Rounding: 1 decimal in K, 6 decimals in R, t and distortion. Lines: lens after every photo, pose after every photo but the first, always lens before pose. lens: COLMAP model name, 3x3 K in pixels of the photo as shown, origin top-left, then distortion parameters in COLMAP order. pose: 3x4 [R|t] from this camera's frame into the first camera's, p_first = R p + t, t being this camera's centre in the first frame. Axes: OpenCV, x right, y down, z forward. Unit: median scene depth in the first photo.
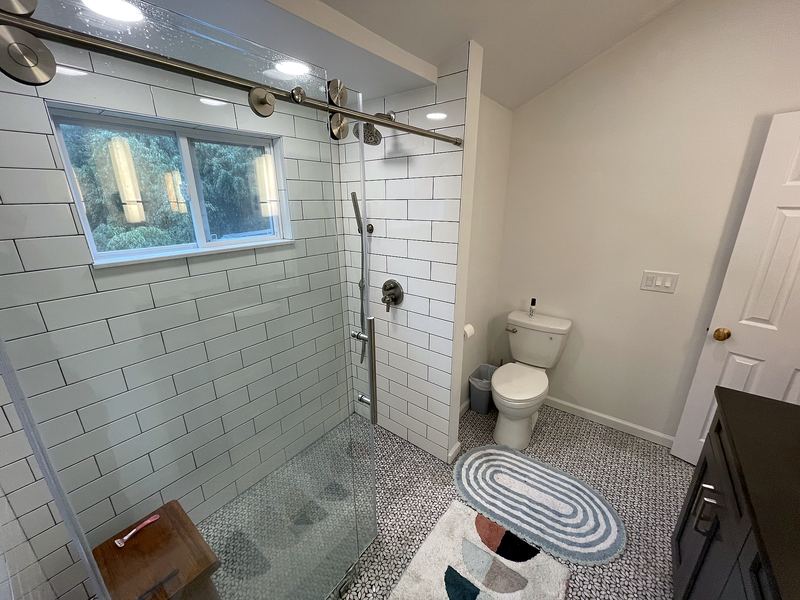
lens RADIAL K [[322.3, 0, 394.2], [0, 322.3, 301.9], [0, 0, 1]] dist [0.018718, -0.001168]
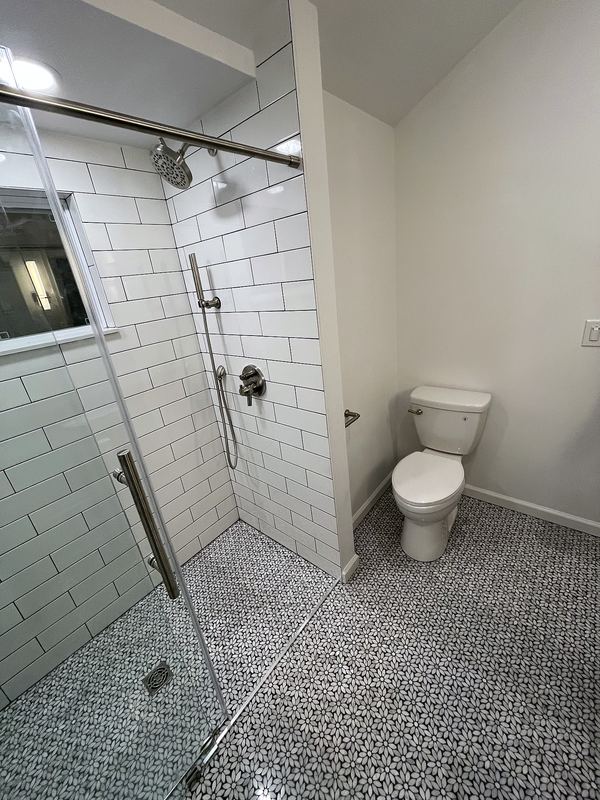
lens RADIAL K [[322.3, 0, 304.1], [0, 322.3, 395.8], [0, 0, 1]] dist [0.018718, -0.001168]
pose [[0.994000, -0.087367, -0.065810, 0.169975], [0.091056, 0.994309, 0.055302, -0.025618], [0.060604, -0.060963, 0.996299, 0.216354]]
